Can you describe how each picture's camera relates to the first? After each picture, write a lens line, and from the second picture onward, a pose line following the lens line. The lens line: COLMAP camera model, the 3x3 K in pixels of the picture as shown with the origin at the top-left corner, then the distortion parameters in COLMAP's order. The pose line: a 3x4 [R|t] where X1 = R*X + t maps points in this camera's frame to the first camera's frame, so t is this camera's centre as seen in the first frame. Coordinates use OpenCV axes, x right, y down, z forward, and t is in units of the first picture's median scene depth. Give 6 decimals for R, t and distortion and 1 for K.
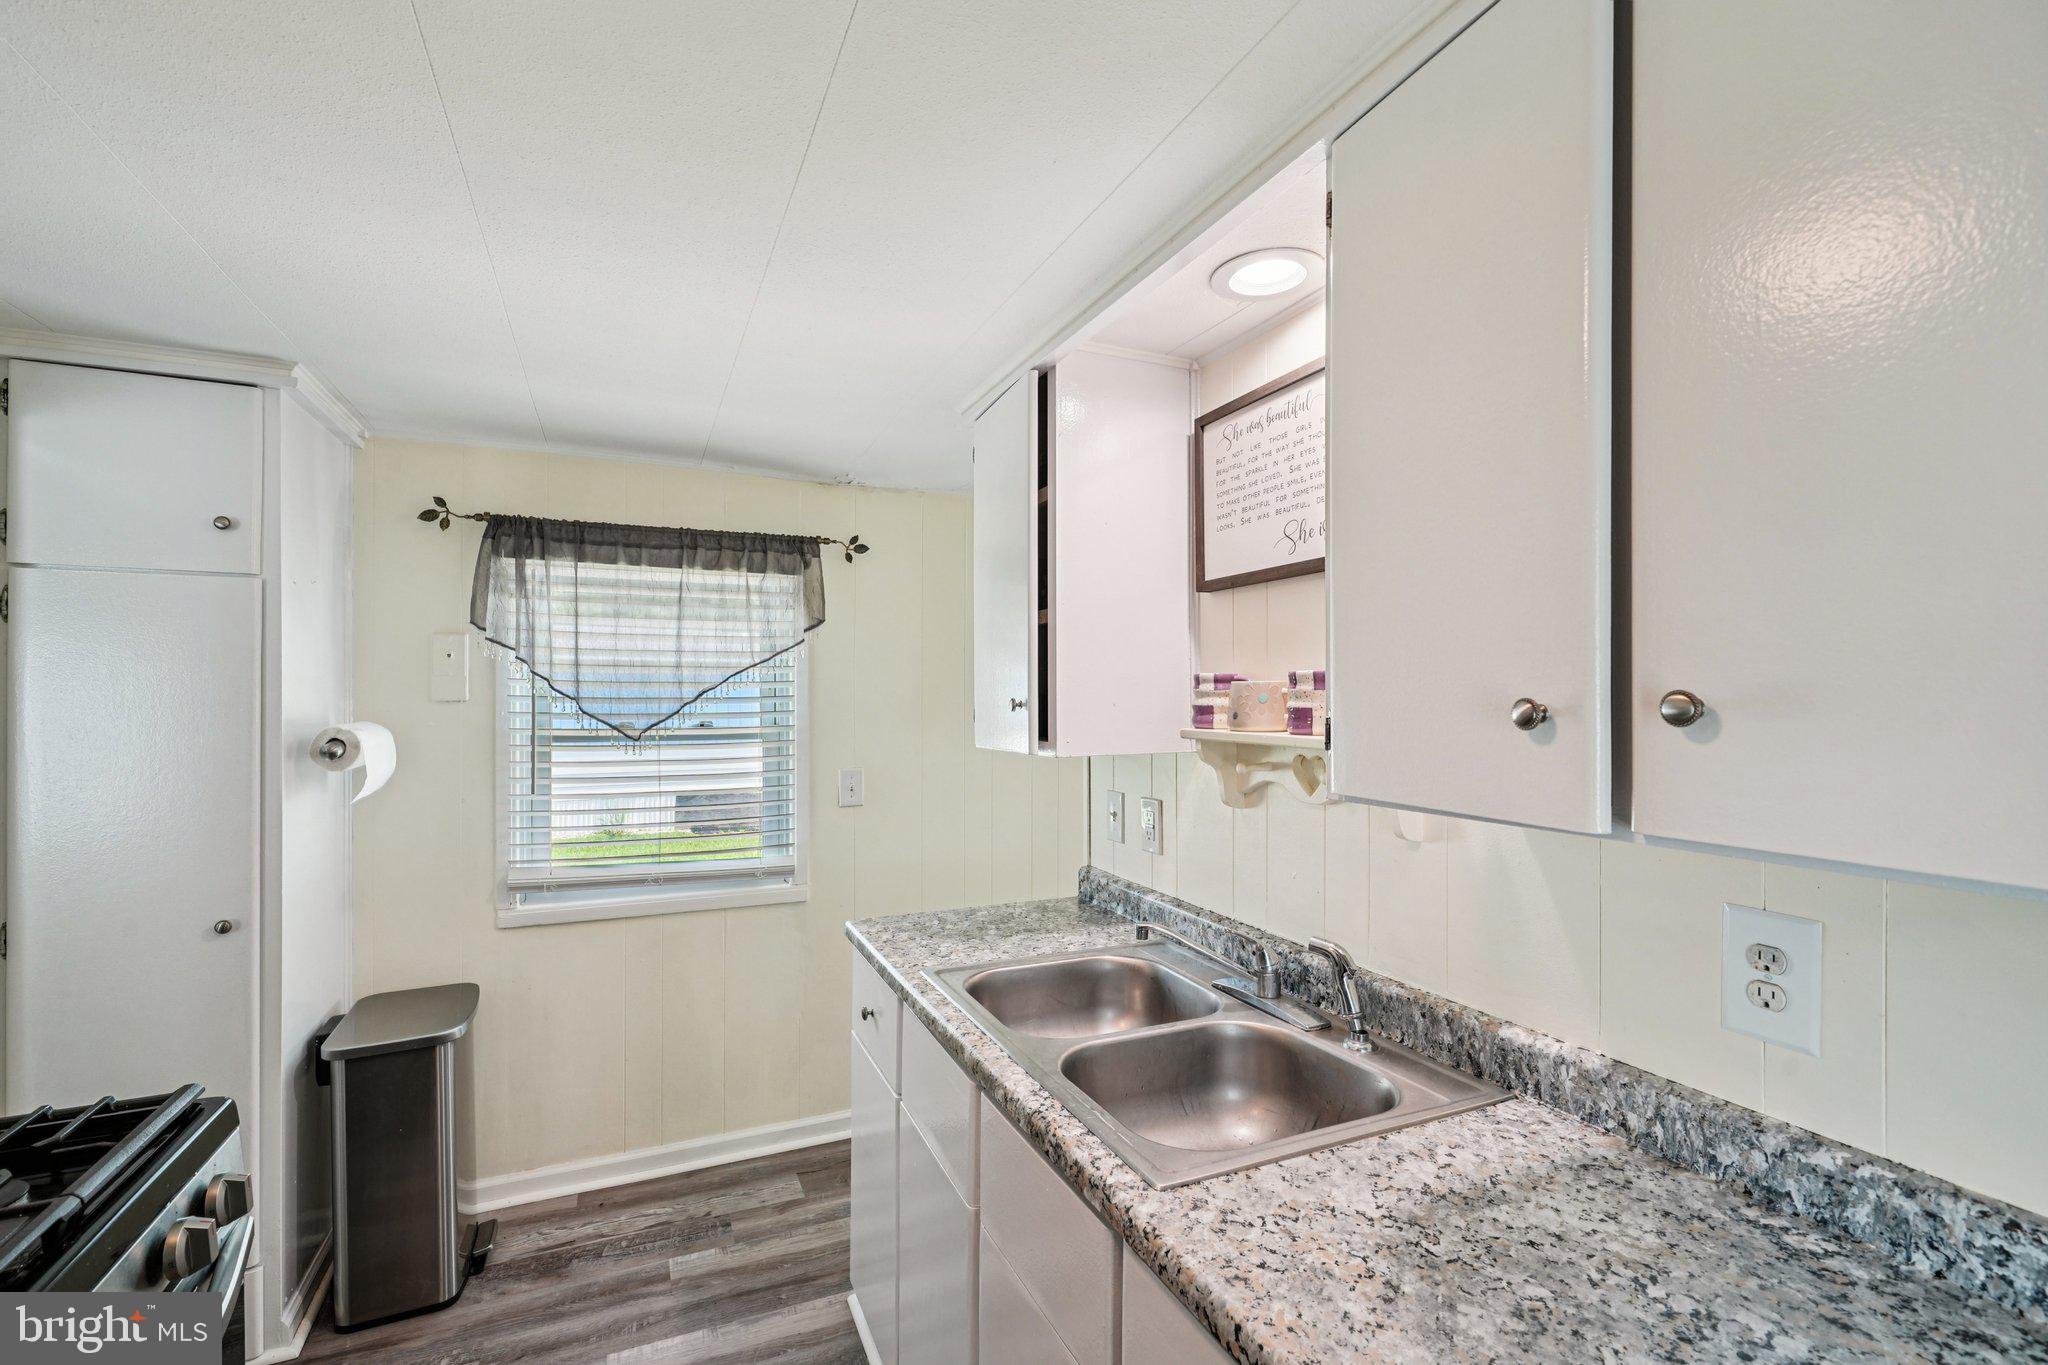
lens RADIAL K [[887.5, 0, 1019.9], [0, 887.5, 685.1], [0, 0, 1]] dist [0.002474, -0.000026]
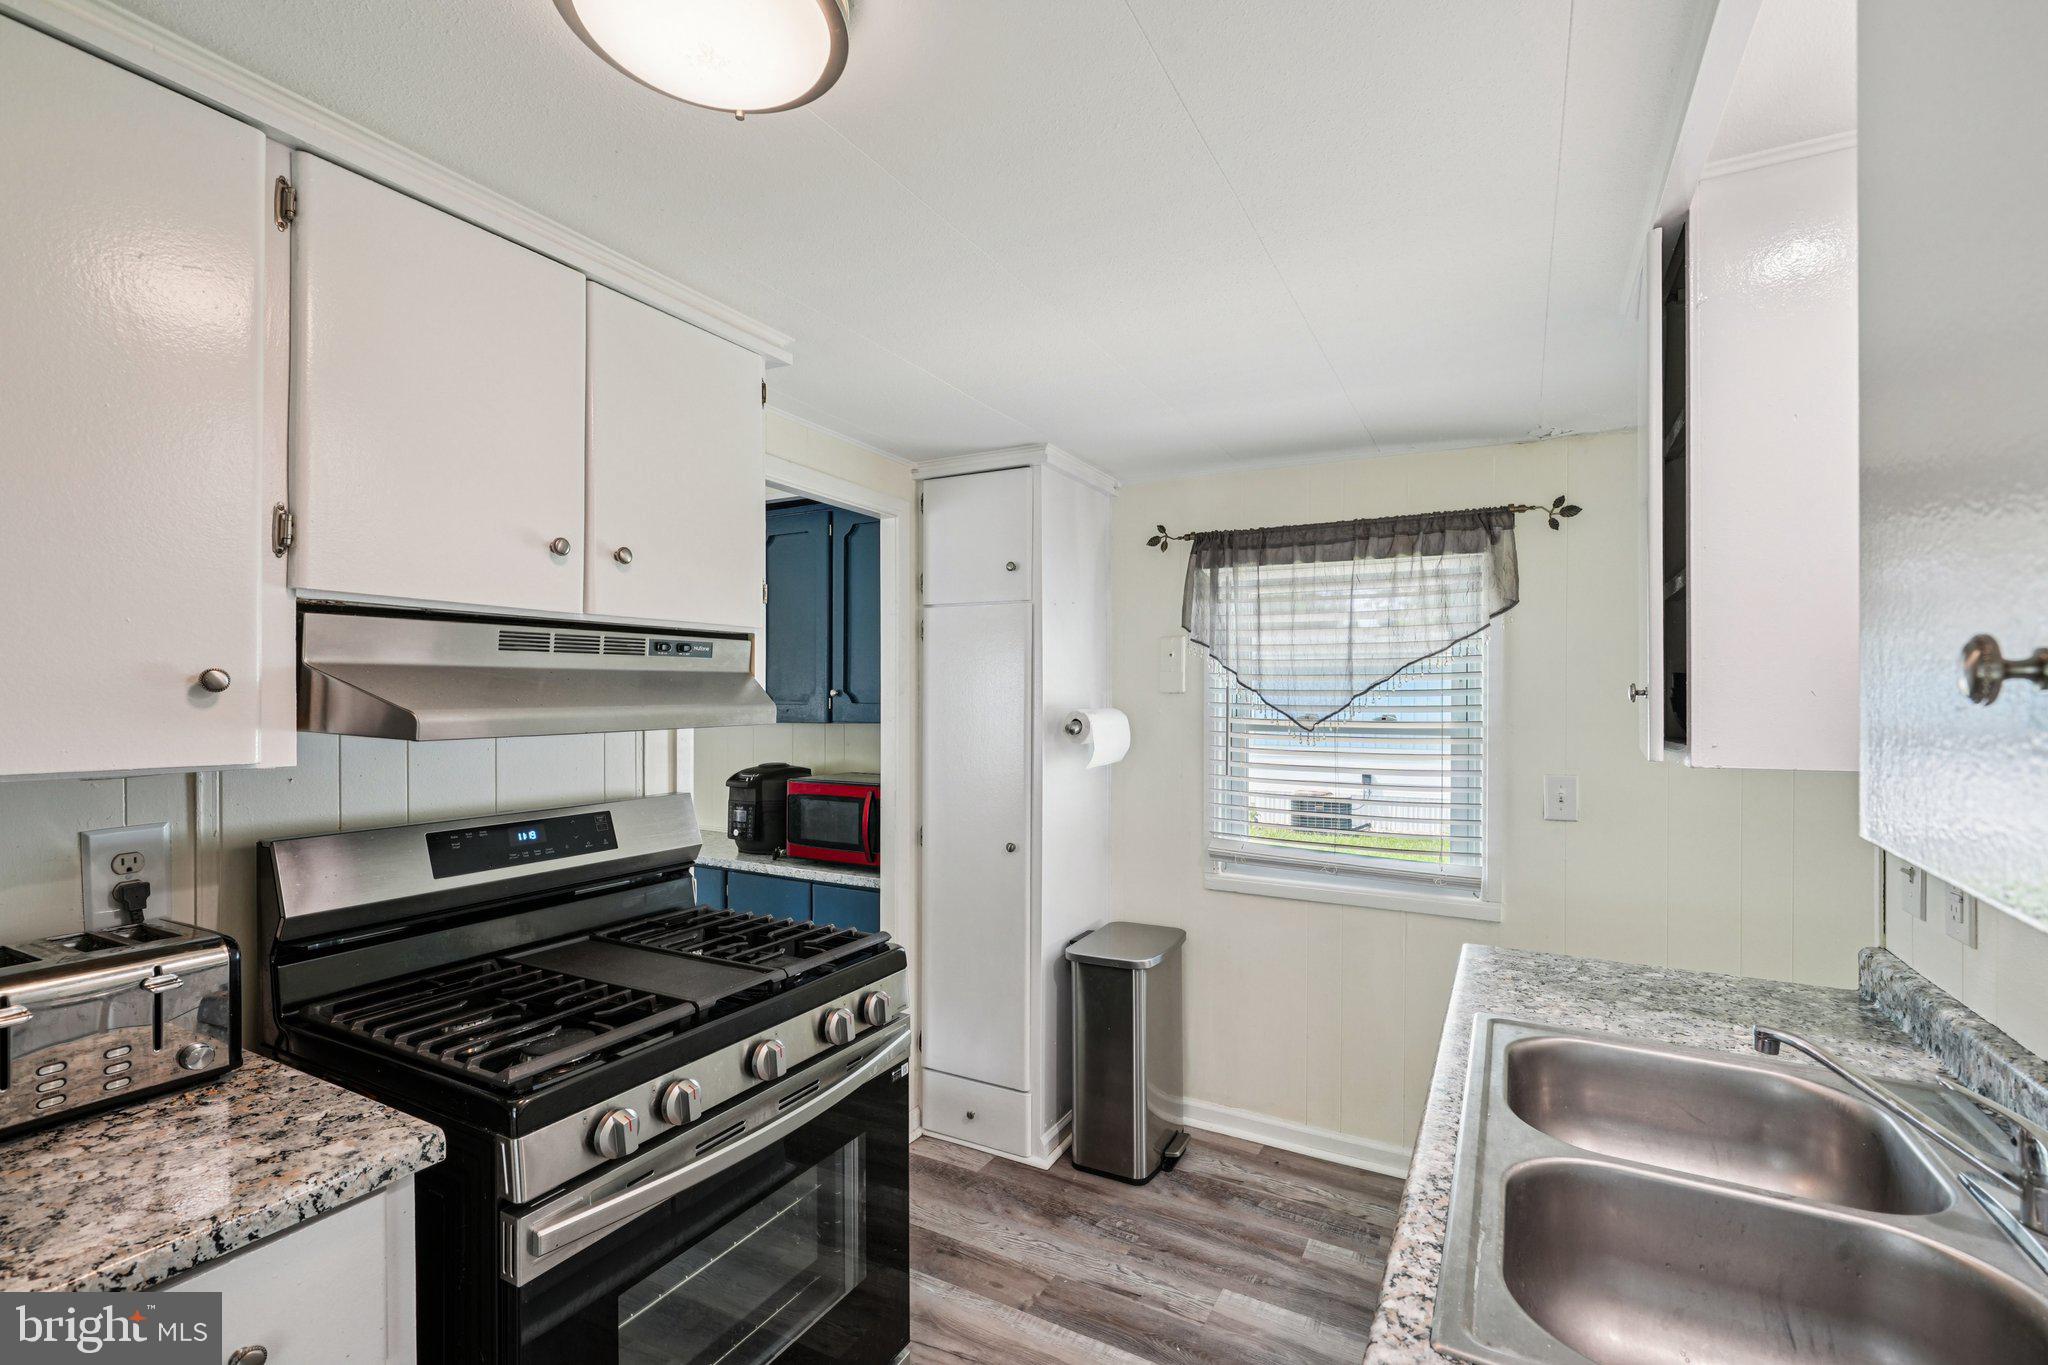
lens RADIAL K [[884.2, 0, 1030.7], [0, 884.2, 687.9], [0, 0, 1]] dist [0.002861, -0.001159]
pose [[0.617756, -0.003669, -0.786362, 0.196659], [0.004717, 0.999988, -0.000959, 0.012211], [0.786356, -0.003117, 0.617766, 0.114621]]
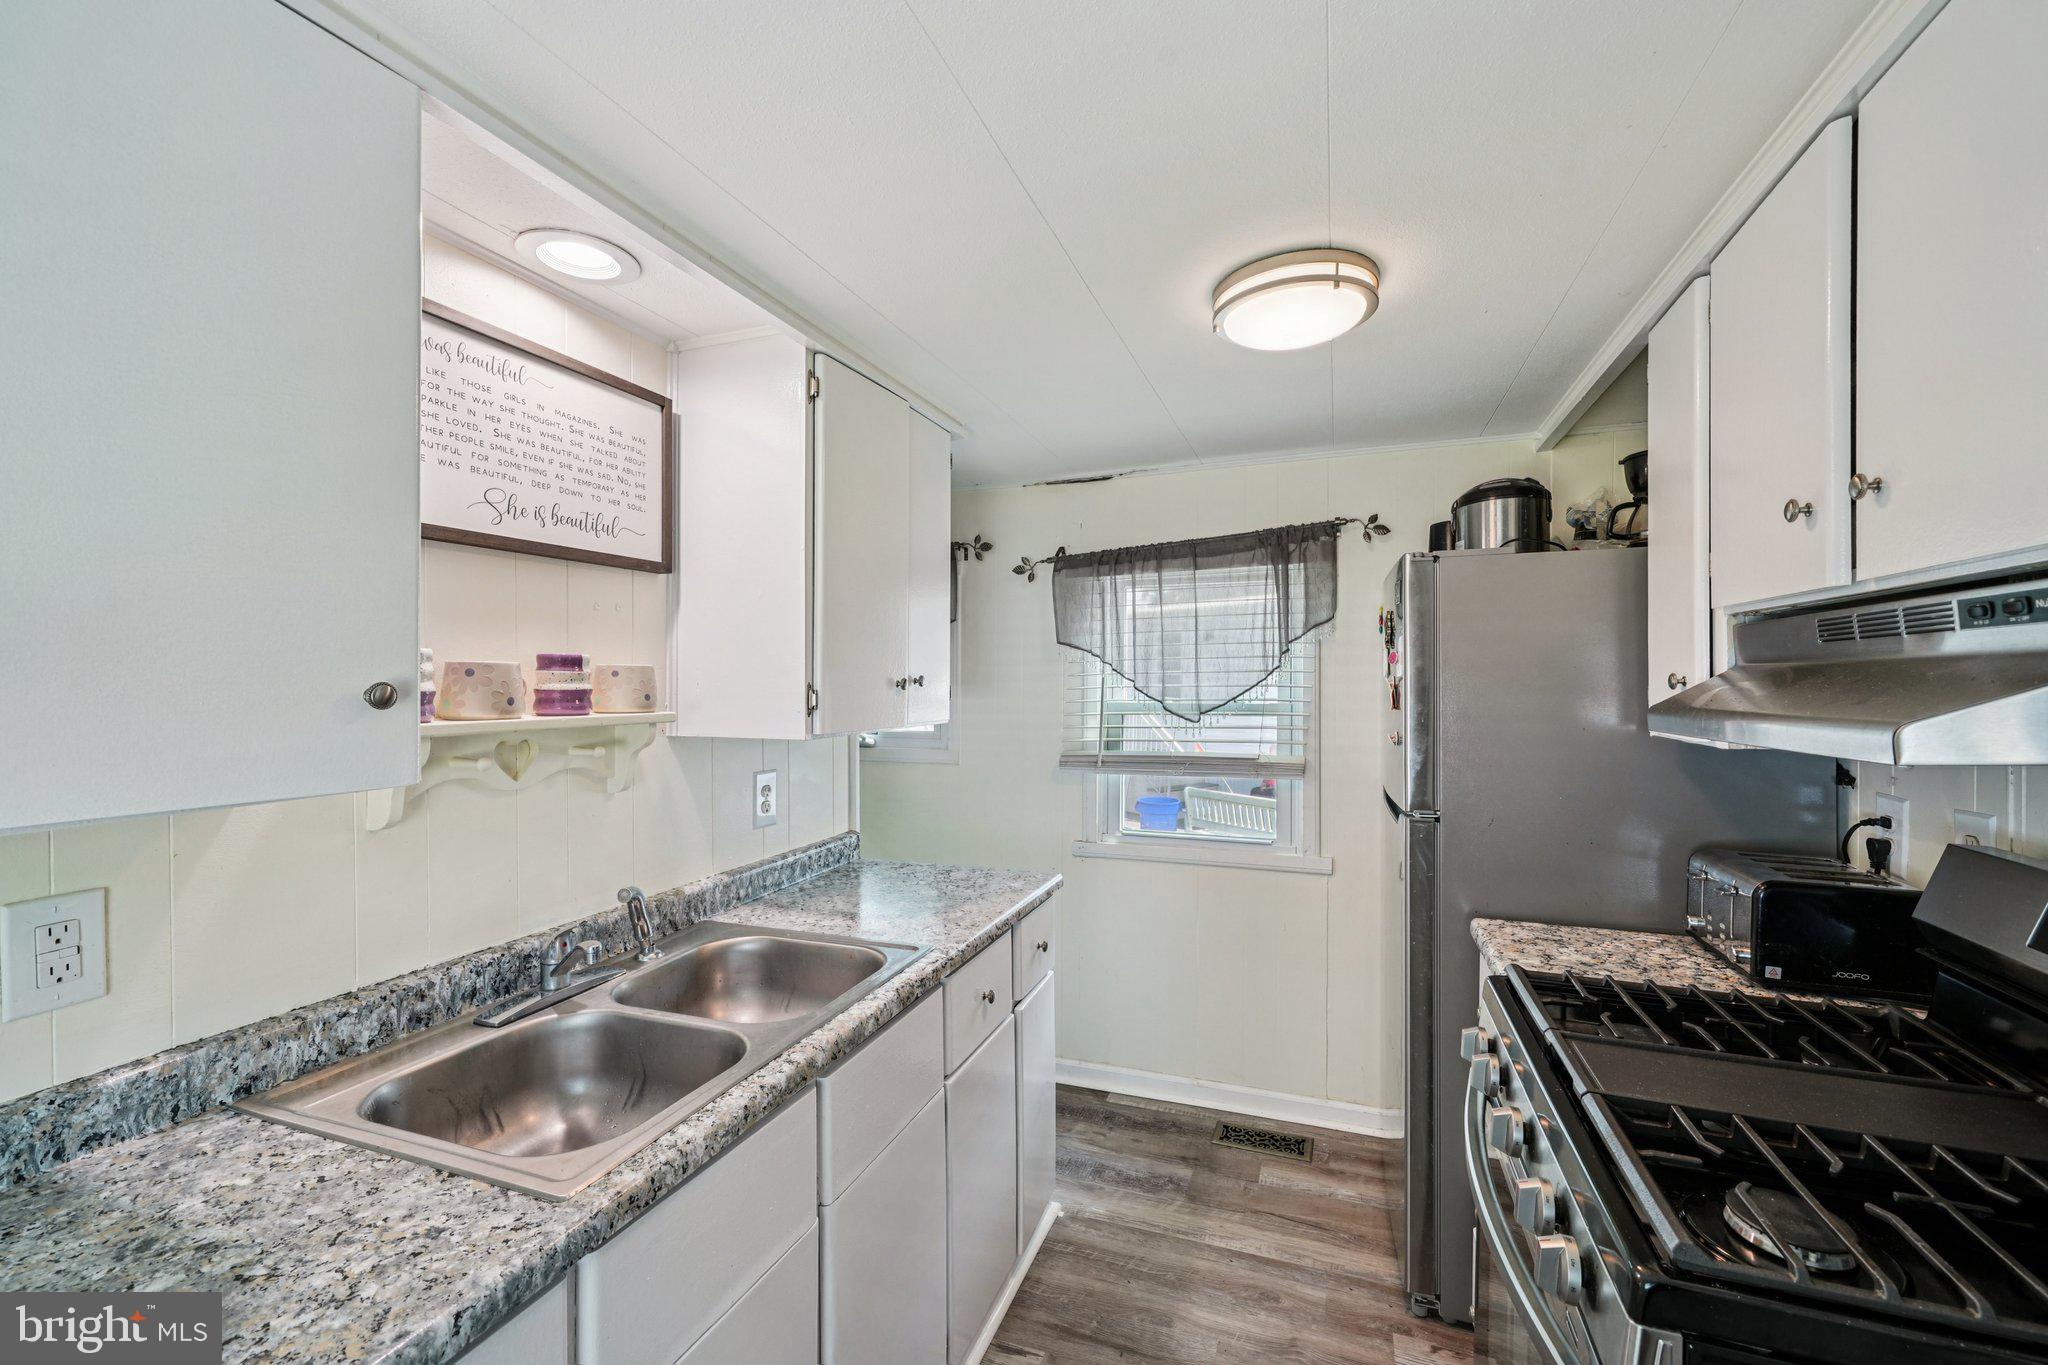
lens RADIAL K [[884.2, 0, 1017.3], [0, 884.2, 685.6], [0, 0, 1]] dist [0.002861, -0.001159]
pose [[-0.717167, -0.002590, 0.696897, -0.469513], [-0.003722, 0.999993, -0.000115, 0.011168], [-0.696892, -0.002676, -0.717171, 0.832785]]
